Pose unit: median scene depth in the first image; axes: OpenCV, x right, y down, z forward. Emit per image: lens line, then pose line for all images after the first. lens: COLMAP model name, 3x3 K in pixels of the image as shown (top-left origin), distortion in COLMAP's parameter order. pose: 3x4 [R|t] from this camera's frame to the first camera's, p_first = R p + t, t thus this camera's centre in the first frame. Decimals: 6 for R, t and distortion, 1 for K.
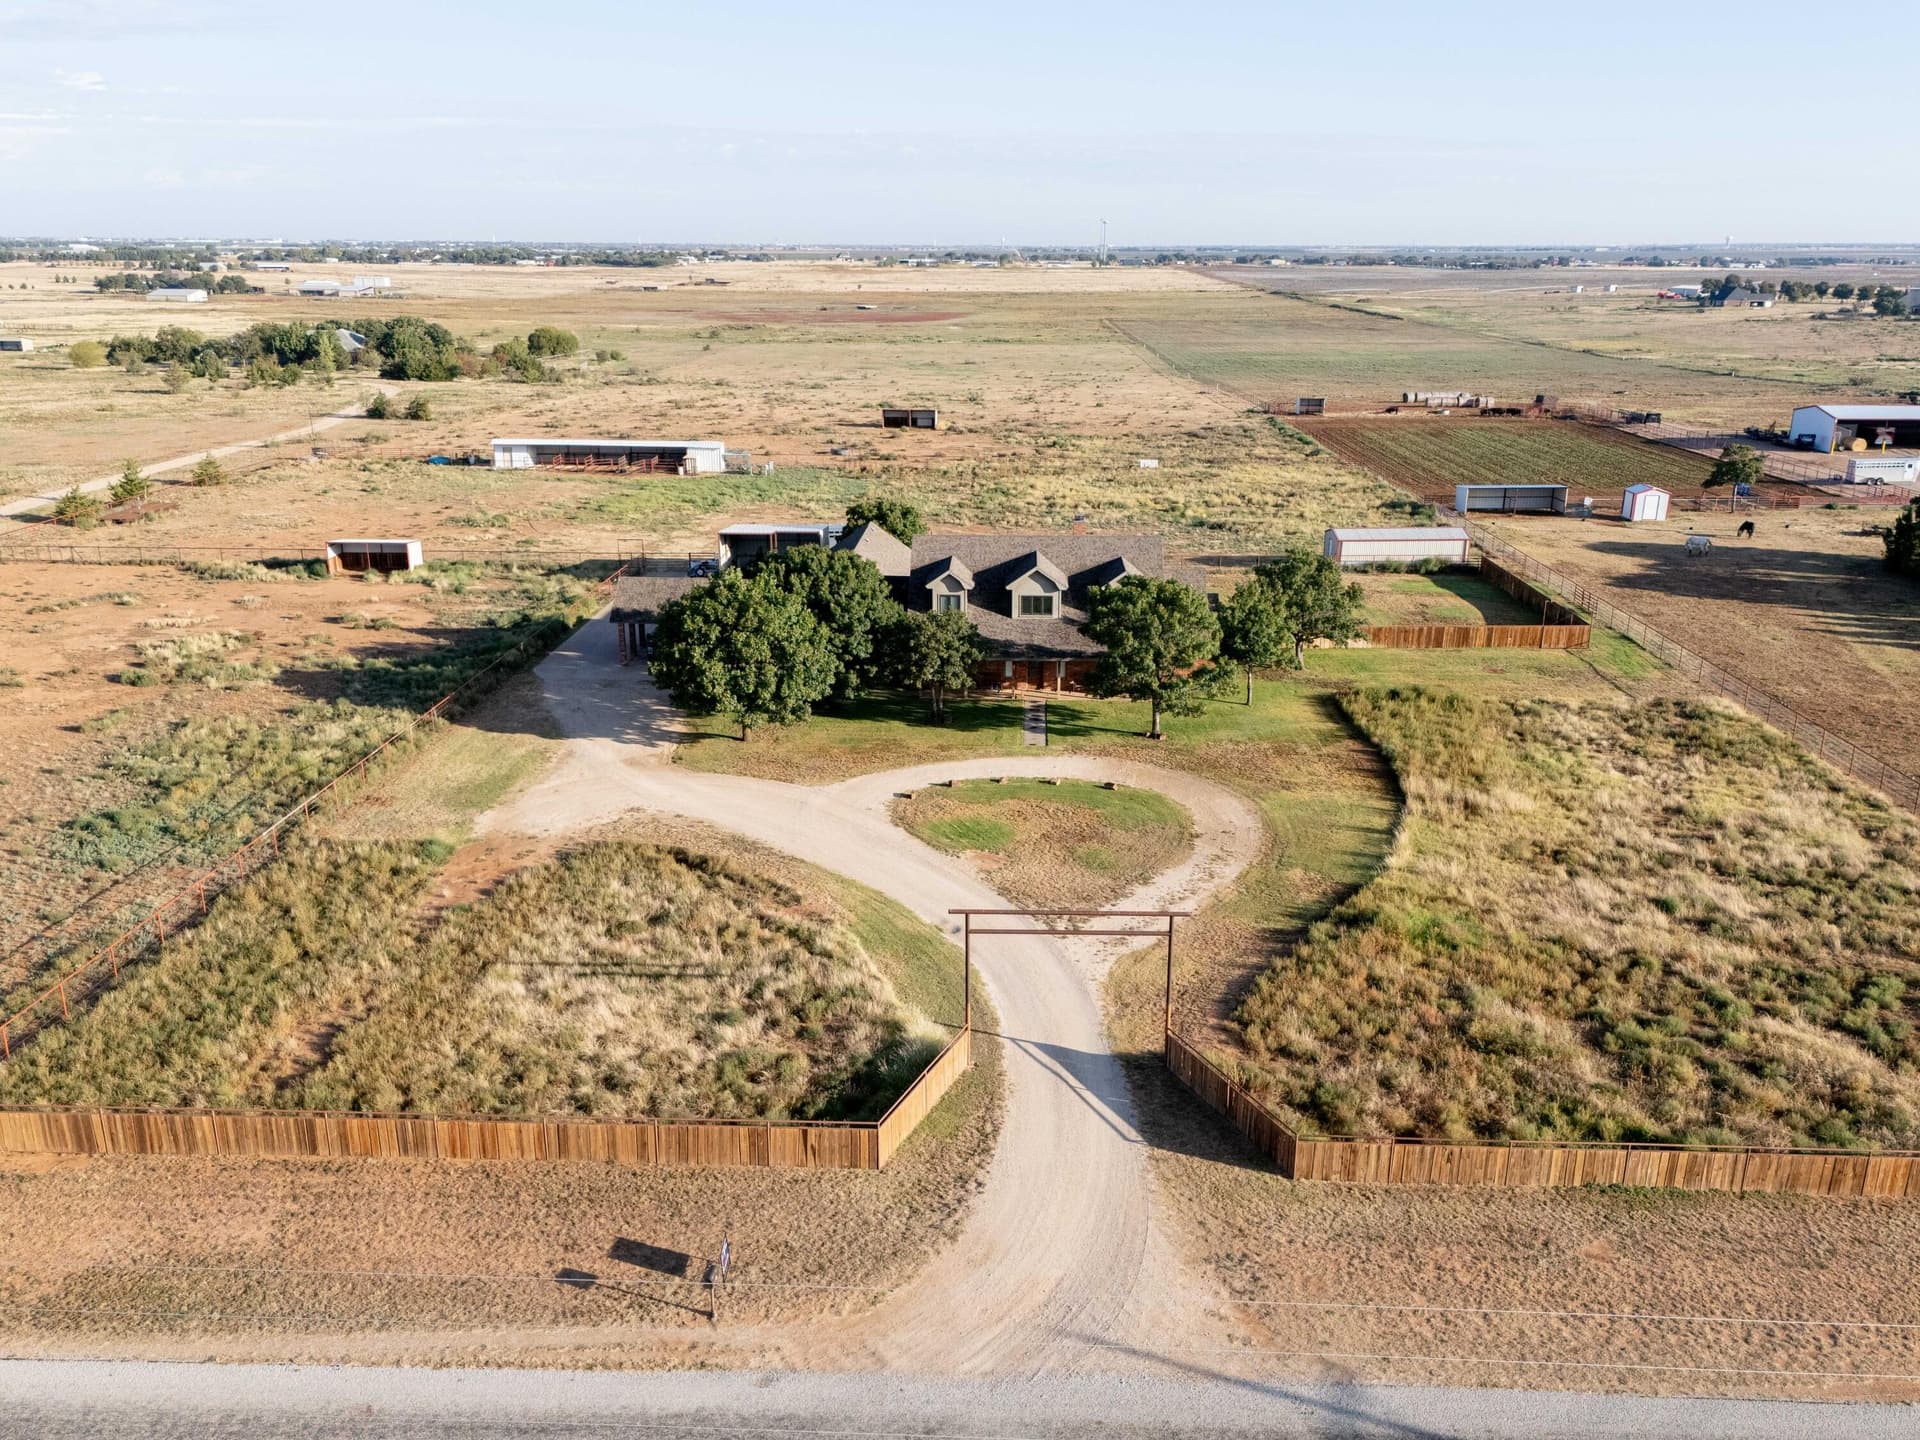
lens RADIAL K [[1624.6, 0, 966.1], [0, 1624.6, 827.1], [0, 0, 1]] dist [0.084244, -0.104253]
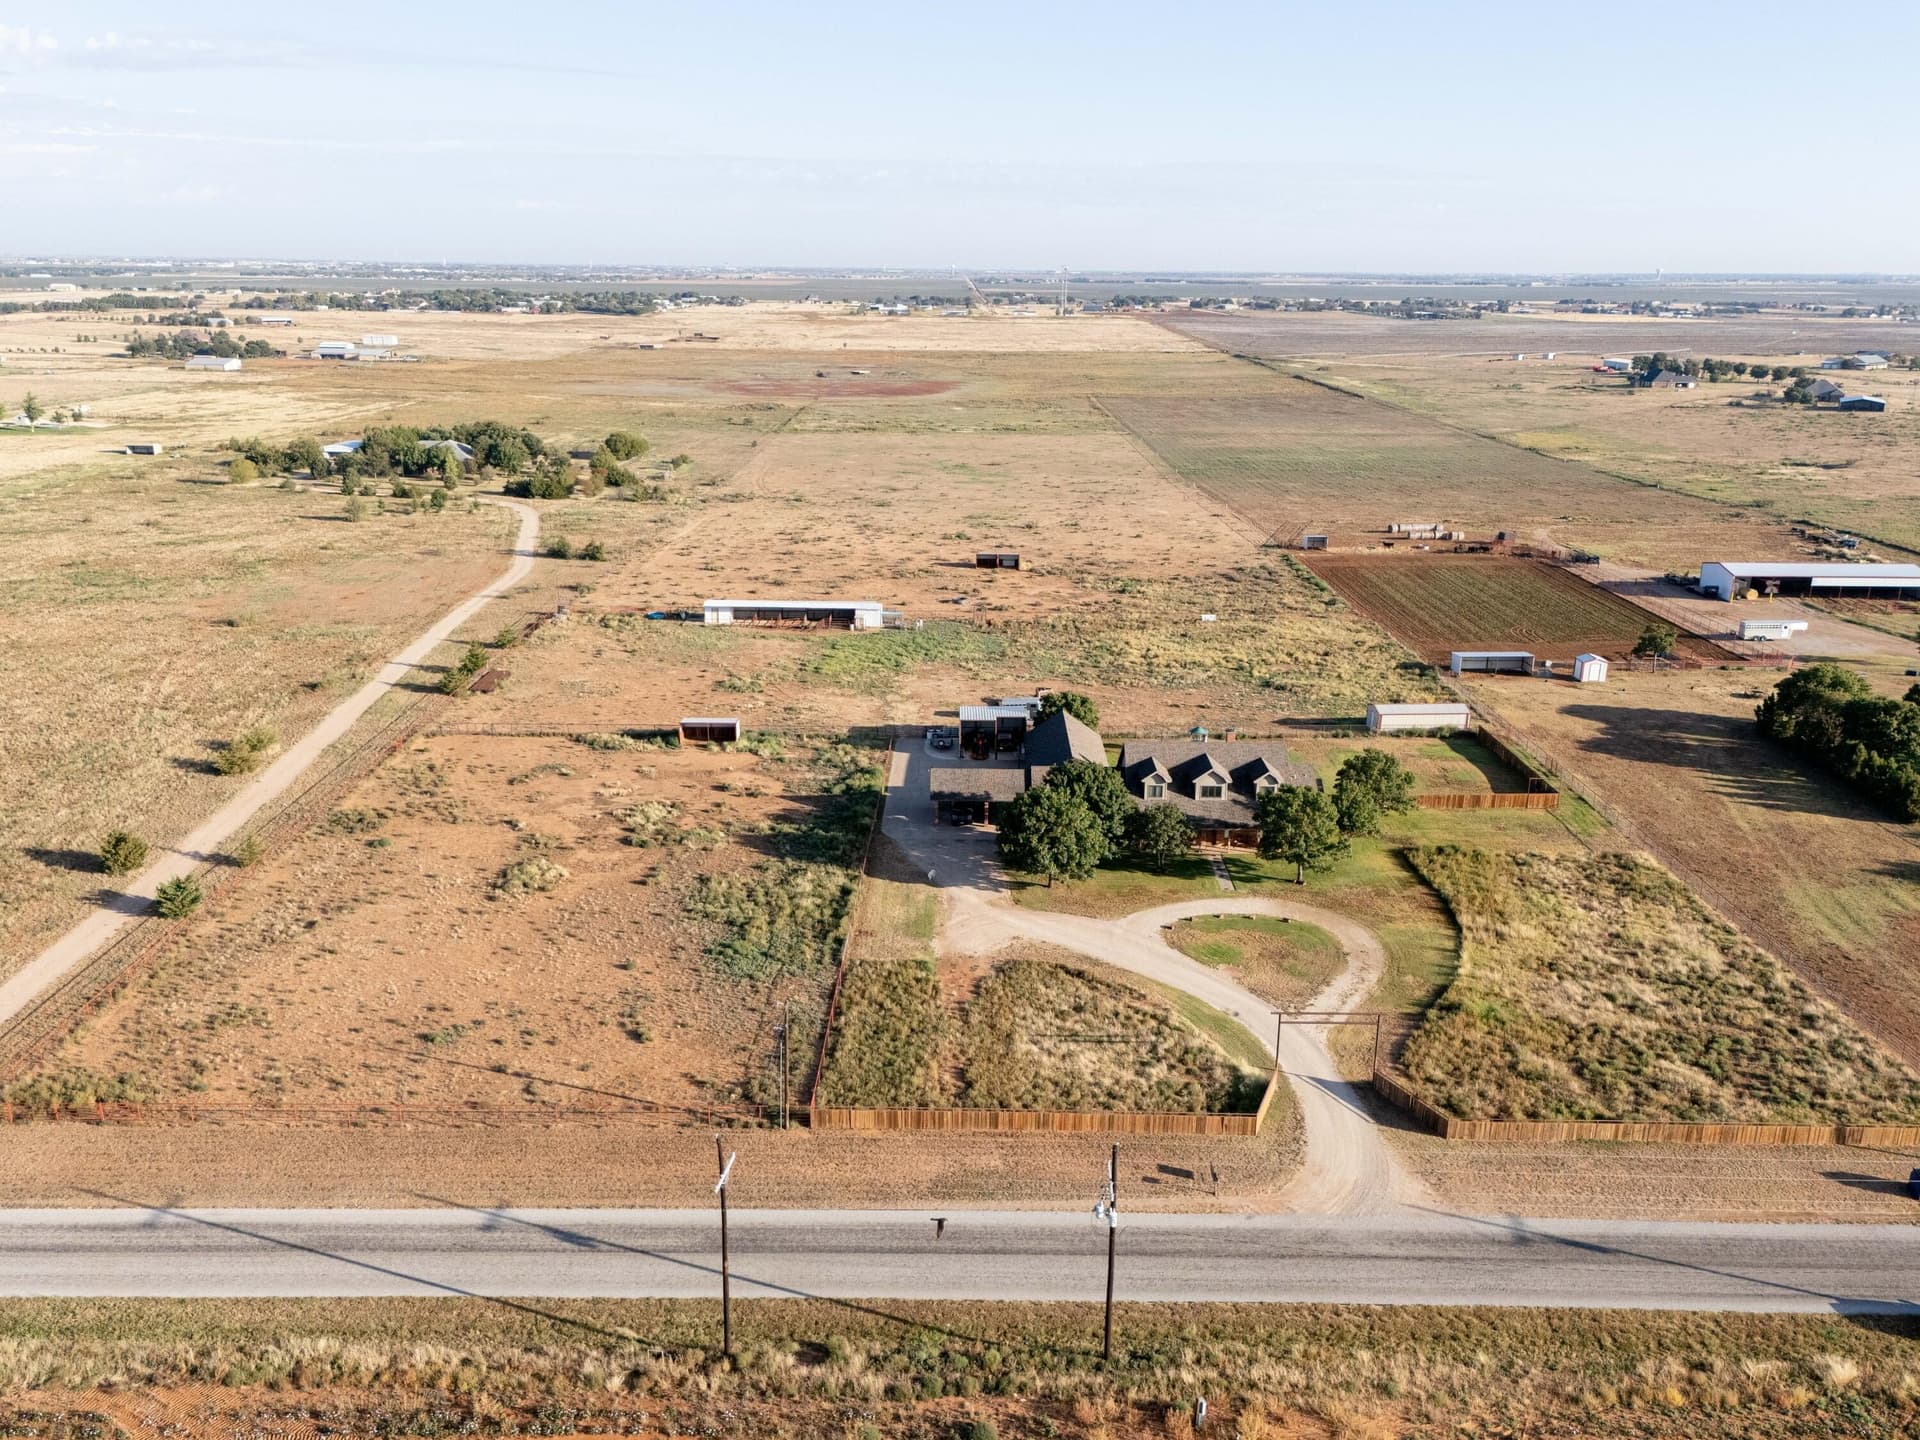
lens RADIAL K [[1628.7, 0, 965.0], [0, 1628.7, 809.0], [0, 0, 1]] dist [0.119753, -0.237623]
pose [[0.999493, -0.004626, 0.031514, -0.270000], [0.005307, 0.999753, -0.021566, -0.095906], [-0.031406, 0.021723, 0.999271, -0.629556]]
